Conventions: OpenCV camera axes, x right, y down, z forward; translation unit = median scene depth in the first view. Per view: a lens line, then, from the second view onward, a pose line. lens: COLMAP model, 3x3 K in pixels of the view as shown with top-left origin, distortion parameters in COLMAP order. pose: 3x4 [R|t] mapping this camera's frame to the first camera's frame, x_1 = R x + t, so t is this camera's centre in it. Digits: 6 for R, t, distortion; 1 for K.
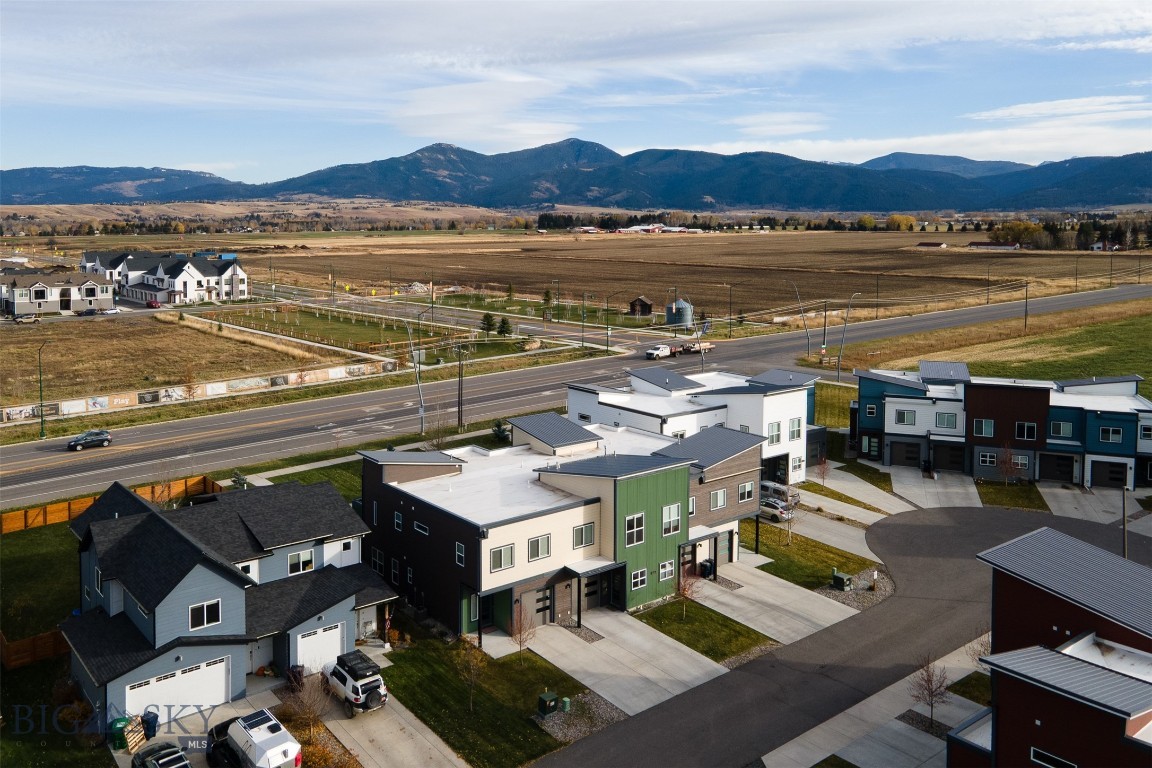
lens RADIAL K [[911.9, 0, 467.7], [0, 911.9, 292.8], [0, 0, 1]] dist [0.040740, 0.001100]
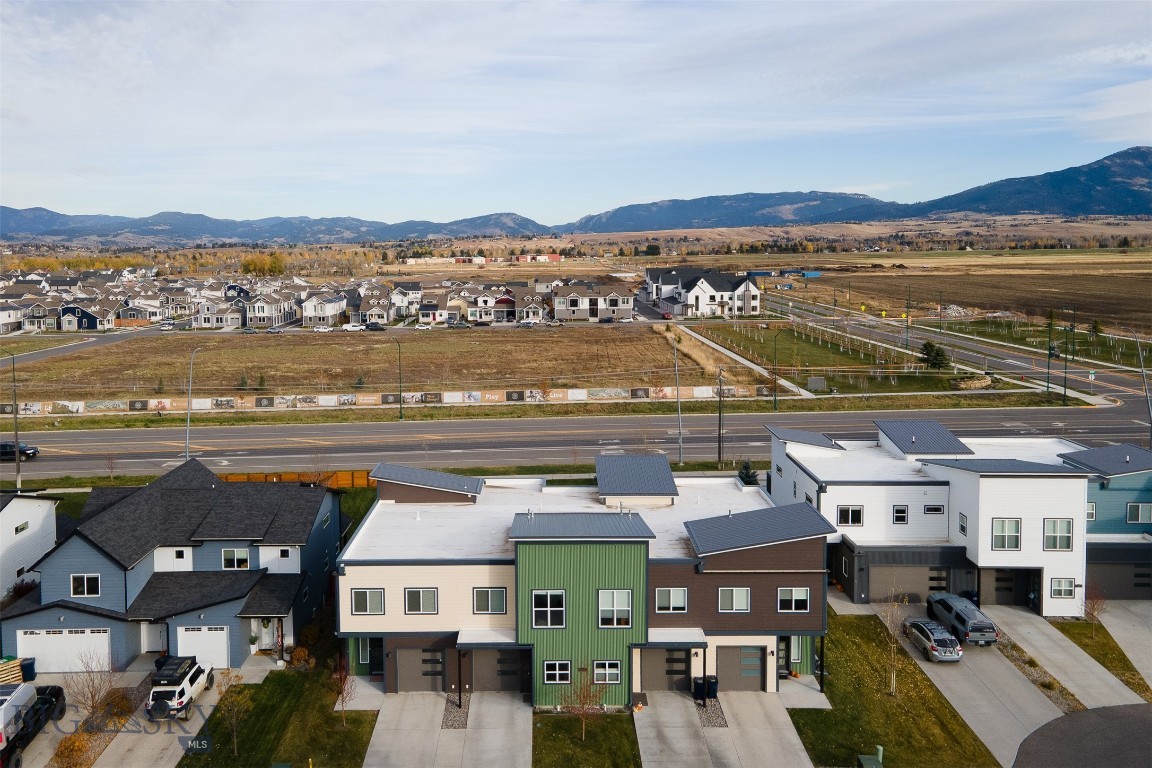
lens RADIAL K [[849.8, 0, 524.5], [0, 849.8, 290.4], [0, 0, 1]] dist [0.031255, 0.006210]
pose [[0.807247, 0.026817, -0.589605, 0.401979], [-0.038954, 0.999210, -0.007886, -0.010185], [0.588927, 0.029333, 0.807653, 0.247264]]
